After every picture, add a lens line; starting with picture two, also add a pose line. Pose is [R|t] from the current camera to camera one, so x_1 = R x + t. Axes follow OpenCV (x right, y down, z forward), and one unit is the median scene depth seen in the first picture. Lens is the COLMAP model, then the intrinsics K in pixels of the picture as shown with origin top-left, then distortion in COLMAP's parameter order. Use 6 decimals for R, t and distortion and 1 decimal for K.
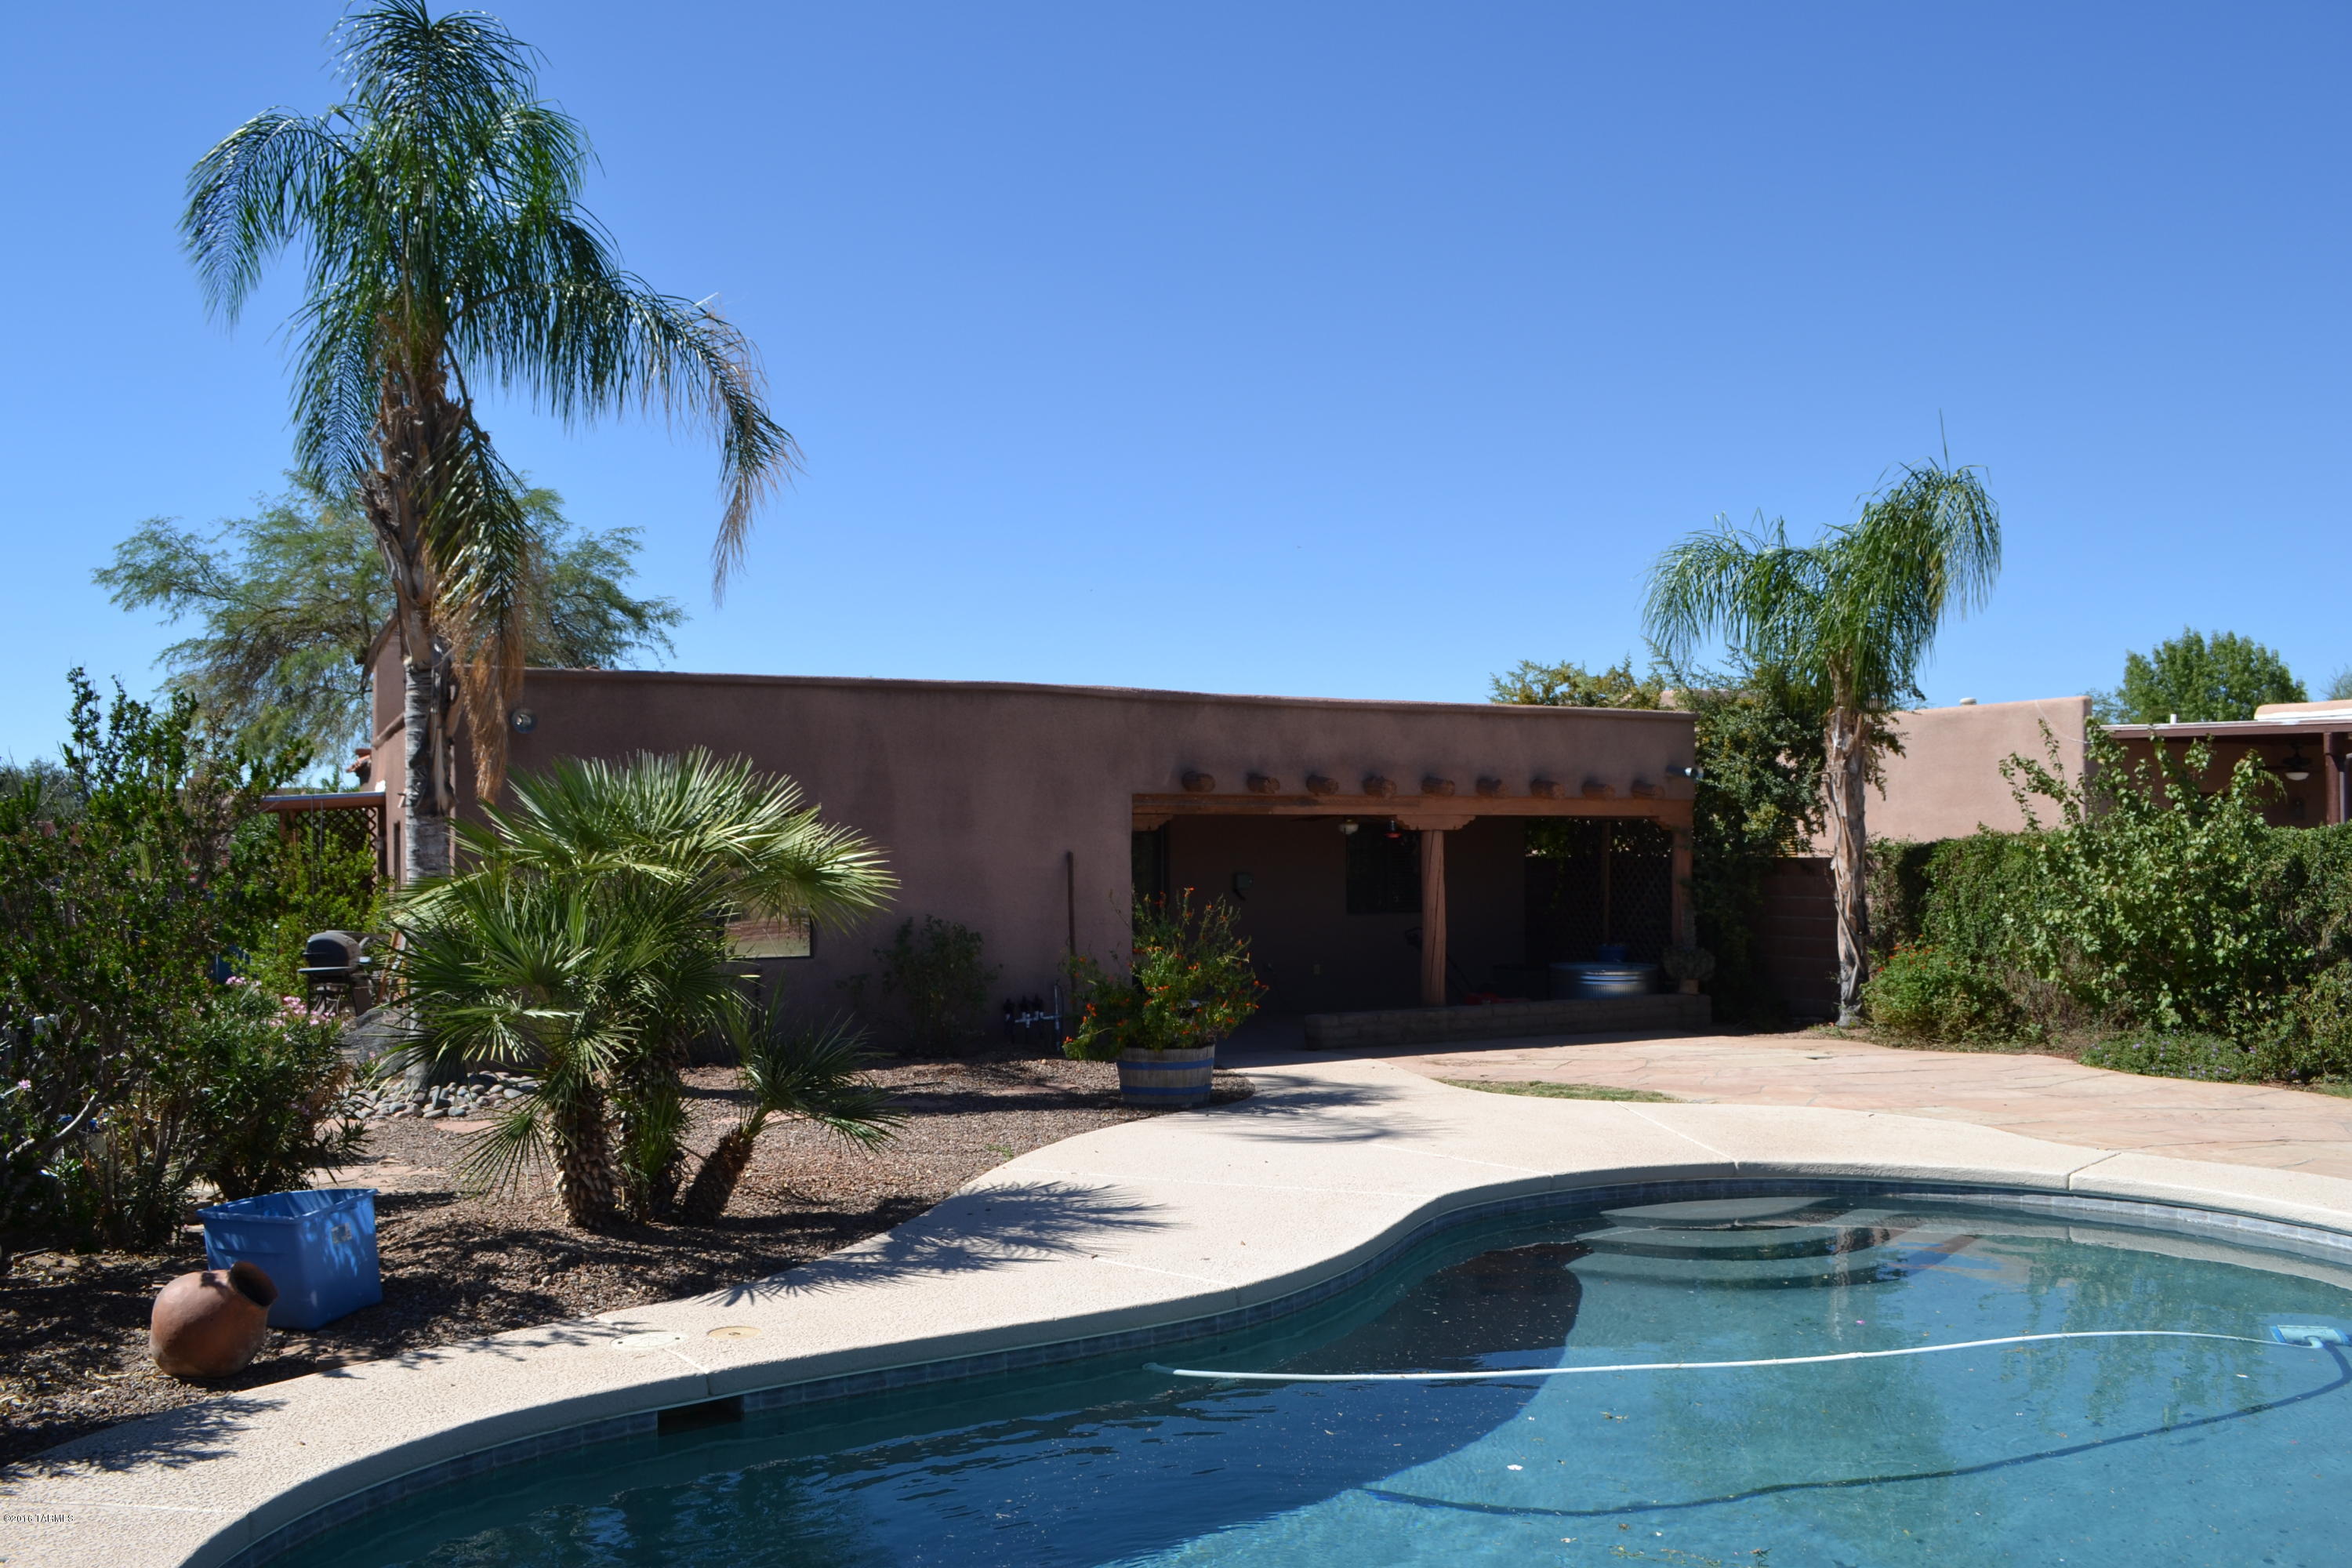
lens RADIAL K [[1886.4, 0, 1159.6], [0, 1886.4, 800.6], [0, 0, 1]] dist [-0.077209, -0.004221]
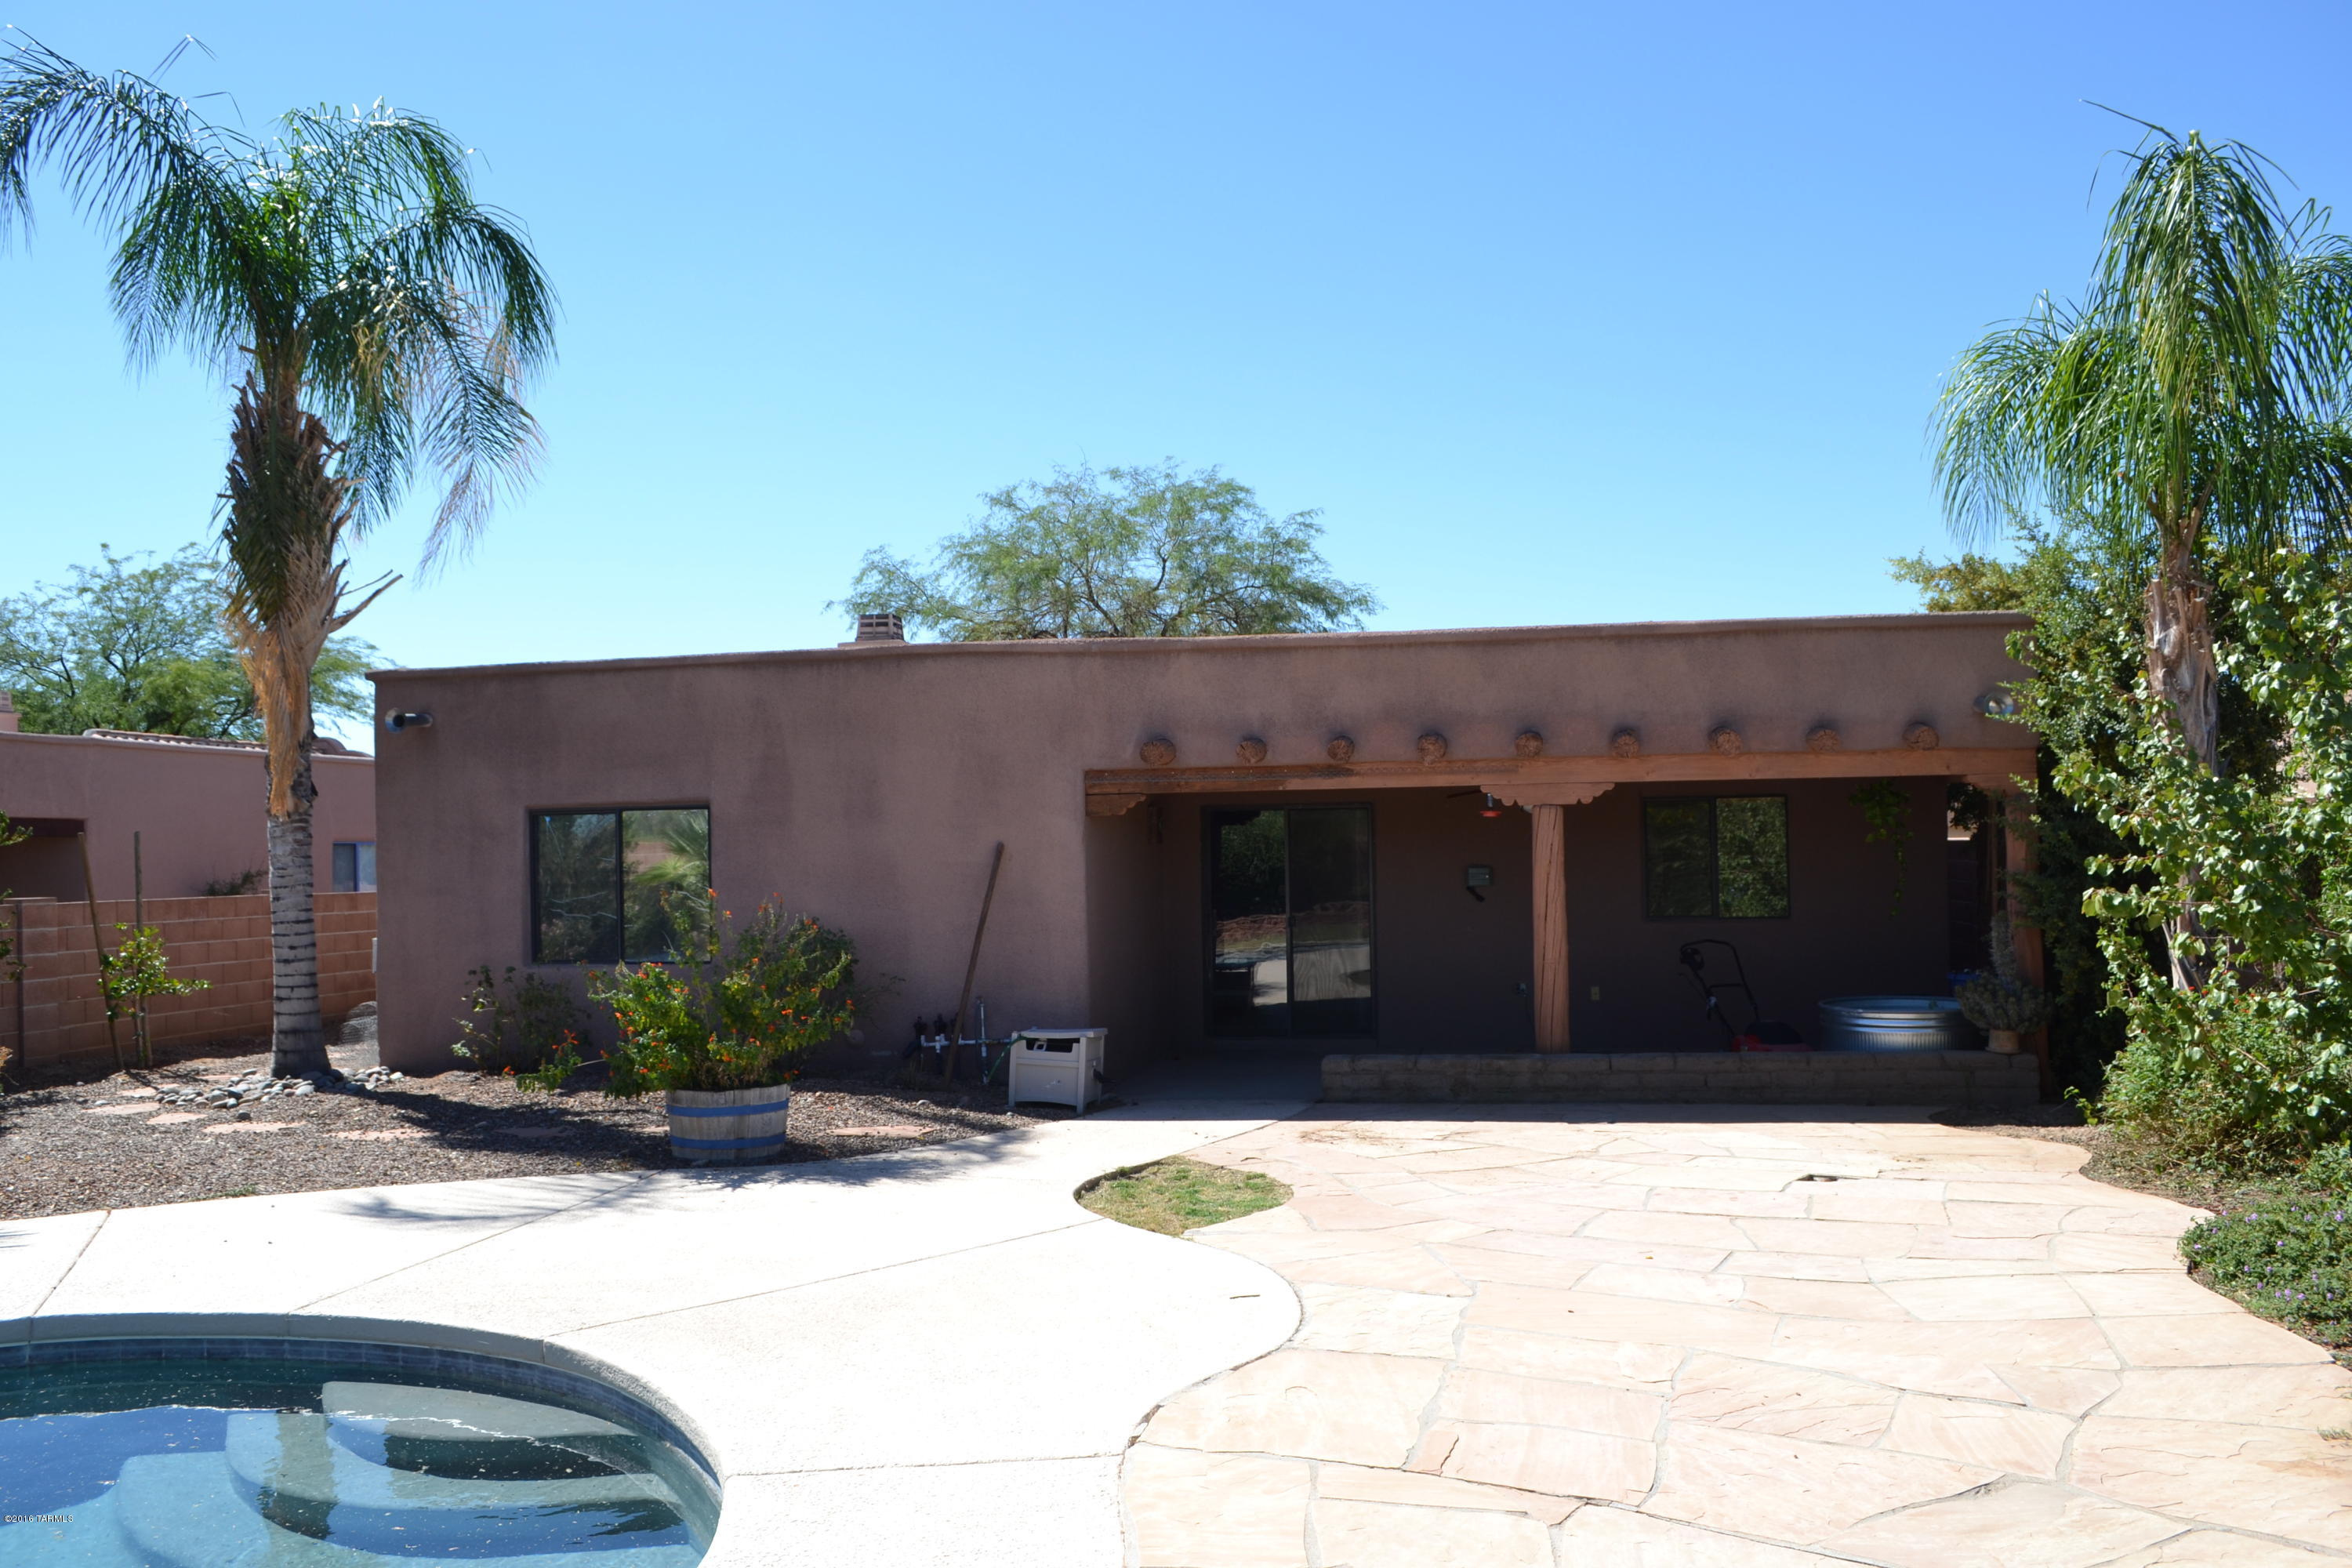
lens RADIAL K [[1886.4, 0, 1159.6], [0, 1886.4, 800.6], [0, 0, 1]] dist [-0.077209, -0.004221]
pose [[0.802064, -0.026547, -0.596647, 0.457093], [0.028699, 0.999571, -0.005896, 0.014084], [0.596548, -0.012394, 0.802482, 0.343971]]
